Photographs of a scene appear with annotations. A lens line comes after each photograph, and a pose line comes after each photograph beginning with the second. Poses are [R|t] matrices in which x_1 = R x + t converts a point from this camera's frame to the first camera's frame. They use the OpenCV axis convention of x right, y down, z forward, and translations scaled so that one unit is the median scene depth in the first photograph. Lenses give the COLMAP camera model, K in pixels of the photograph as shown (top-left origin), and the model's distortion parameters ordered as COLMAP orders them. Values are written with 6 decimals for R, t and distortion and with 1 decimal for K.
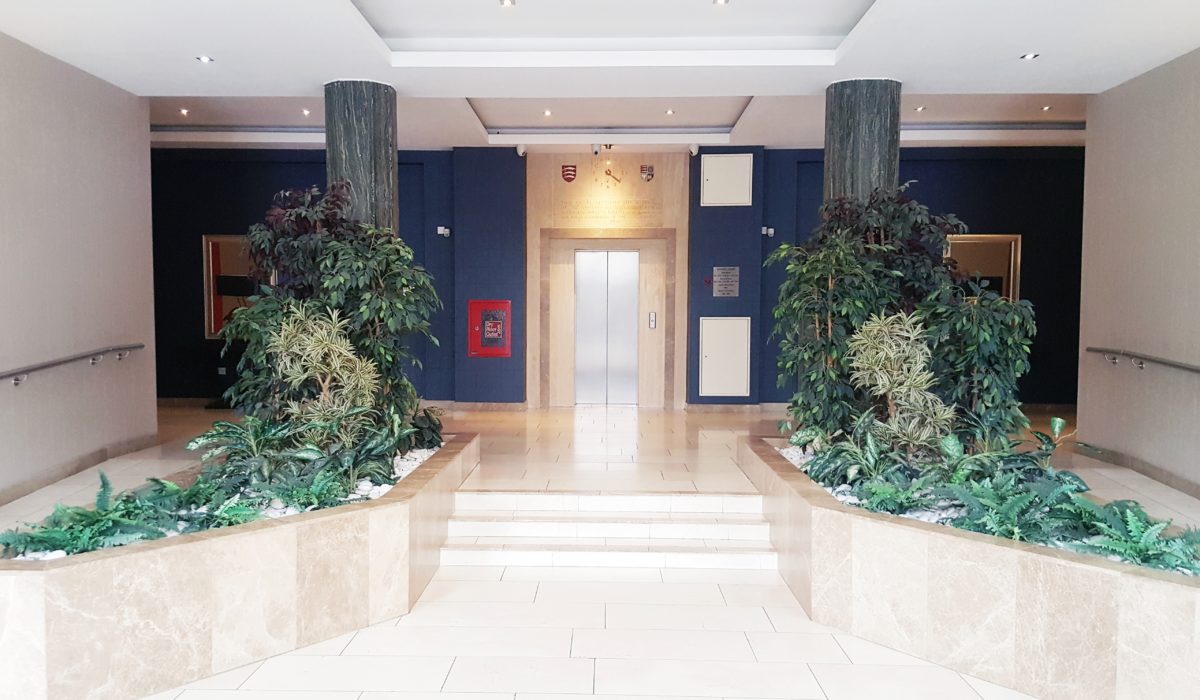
lens RADIAL K [[1064.3, 0, 551.2], [0, 1064.3, 368.3], [0, 0, 1]] dist [0.188574, -0.390944]
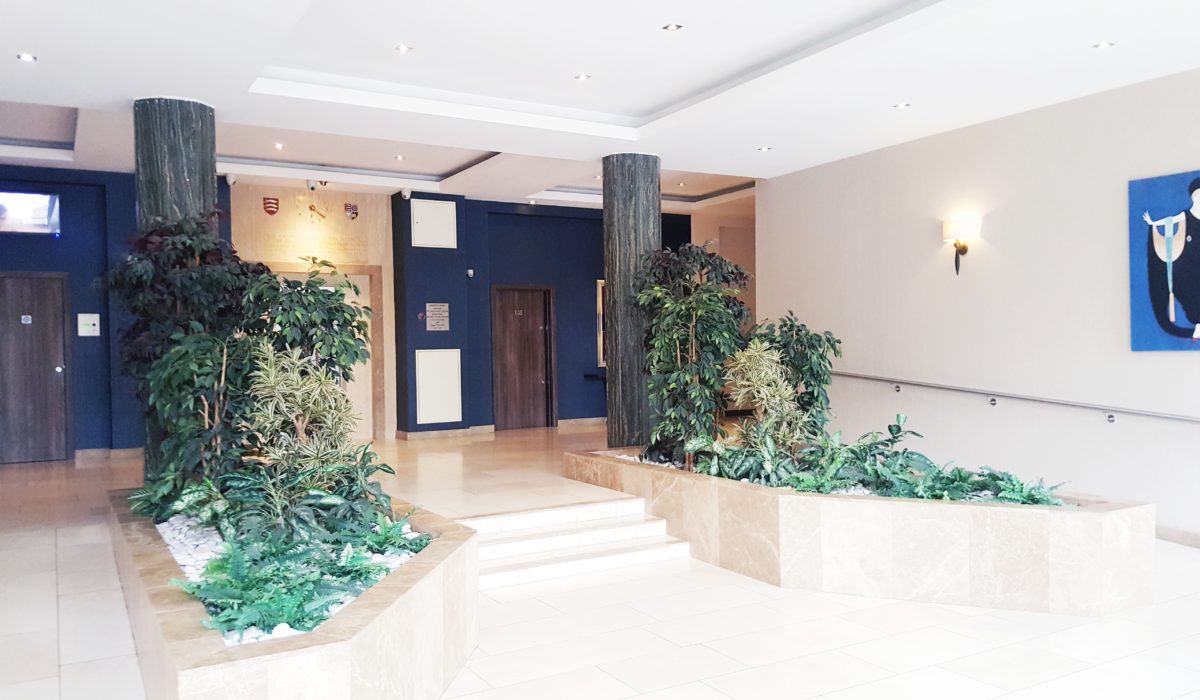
lens RADIAL K [[1015.7, 0, 600.0], [0, 1015.7, 350.0], [0, 0, 1]] dist [0.279893, -0.789144]
pose [[0.821242, -0.018911, 0.570266, -0.296462], [0.046343, 0.998359, -0.033631, -0.005022], [-0.568695, 0.054047, 0.820771, 0.059747]]
